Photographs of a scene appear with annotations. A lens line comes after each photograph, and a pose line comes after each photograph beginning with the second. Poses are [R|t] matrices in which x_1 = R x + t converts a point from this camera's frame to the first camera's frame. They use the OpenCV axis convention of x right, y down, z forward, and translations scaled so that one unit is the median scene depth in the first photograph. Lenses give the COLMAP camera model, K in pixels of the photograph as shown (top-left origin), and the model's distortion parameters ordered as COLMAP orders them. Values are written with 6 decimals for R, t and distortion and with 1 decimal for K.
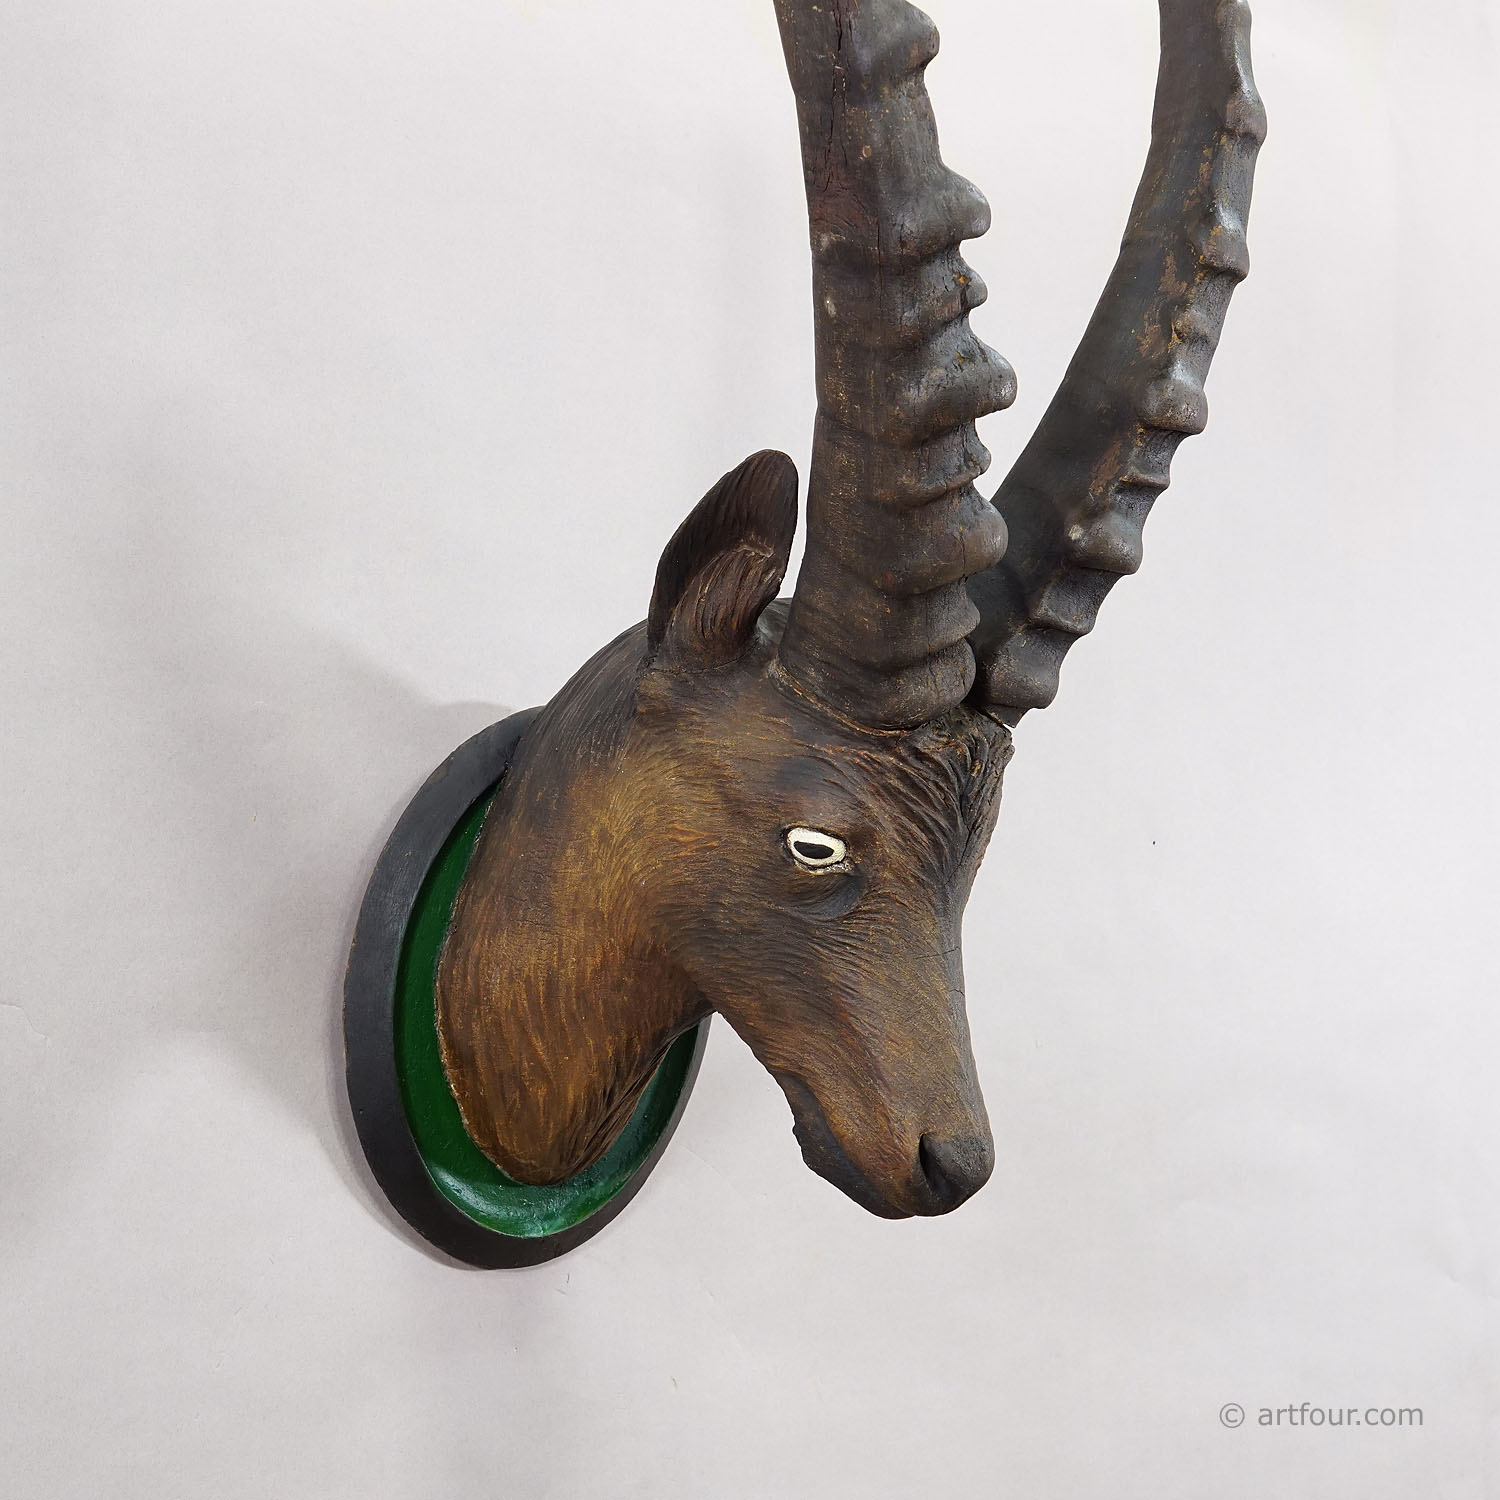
lens RADIAL K [[3004.5, 0, 642.3], [0, 3004.5, 764.4], [0, 0, 1]] dist [0.125572, 0.000000]
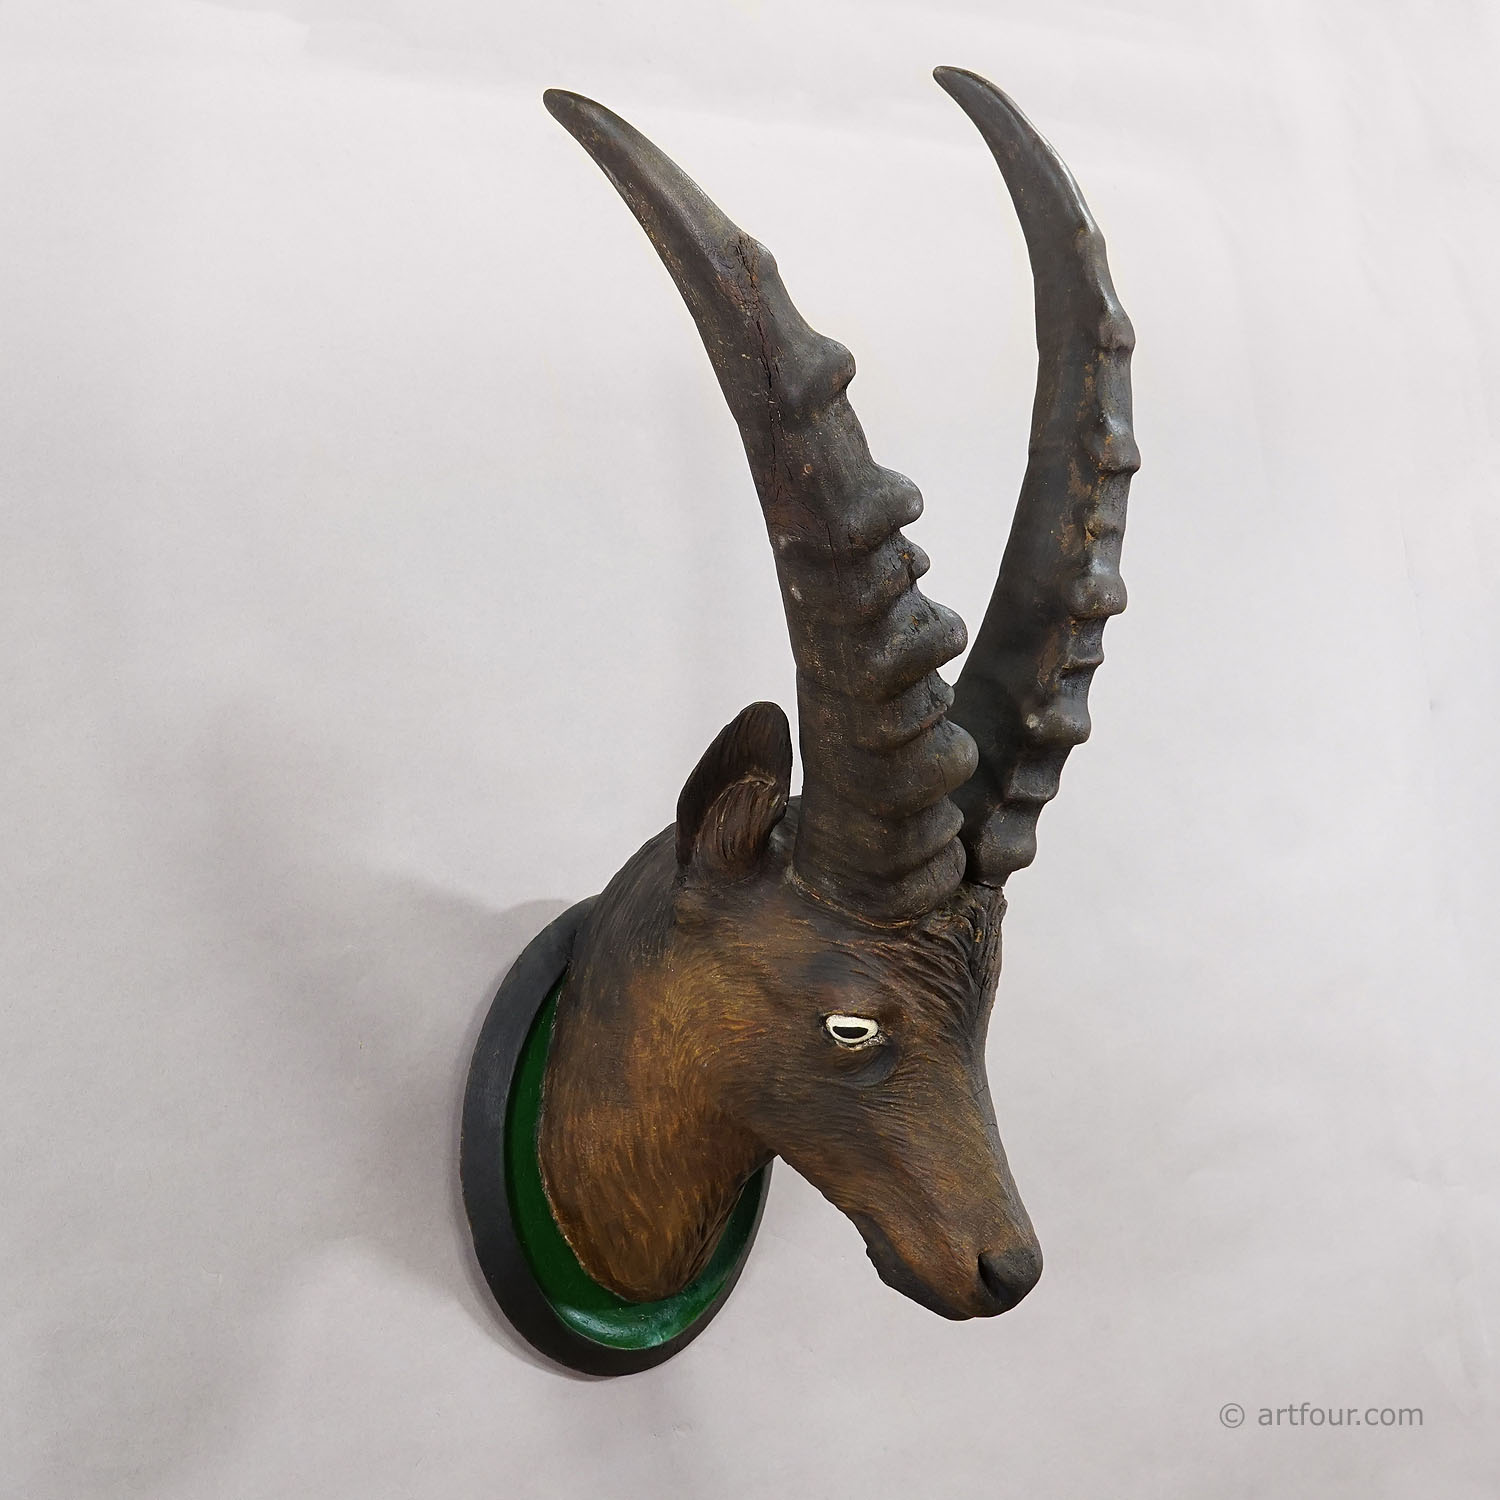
lens RADIAL K [[2574.3, 0, 688.1], [0, 2574.3, 670.2], [0, 0, 1]] dist [-0.129033, 0.000000]
pose [[0.987631, -0.156074, 0.015031, 0.002647], [0.155815, 0.987639, 0.017058, -0.132097], [-0.017507, -0.014505, 0.999742, 0.025012]]
